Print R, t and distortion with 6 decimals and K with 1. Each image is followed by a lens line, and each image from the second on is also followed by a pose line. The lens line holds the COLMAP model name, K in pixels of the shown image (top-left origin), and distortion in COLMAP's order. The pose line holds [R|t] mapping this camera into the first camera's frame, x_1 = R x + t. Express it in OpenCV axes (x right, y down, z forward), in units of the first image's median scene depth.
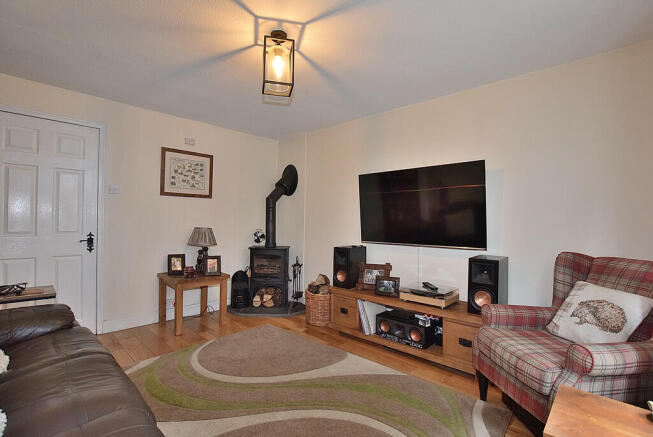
lens RADIAL K [[312.9, 0, 326.5], [0, 312.9, 218.5], [0, 0, 1]] dist [-0.003775, -0.000481]
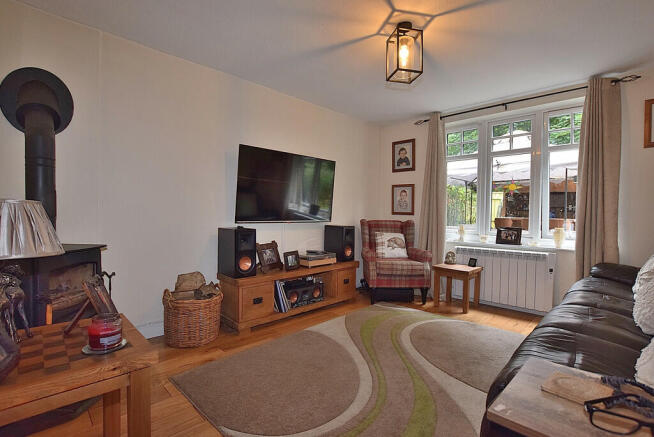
lens RADIAL K [[313.3, 0, 327.0], [0, 313.3, 218.5], [0, 0, 1]] dist [-0.003775, -0.000481]
pose [[0.034478, -0.038476, 0.998665, -0.916886], [-0.027609, 0.998841, 0.039436, 0.025956], [-0.999024, -0.028932, 0.033375, 0.886984]]
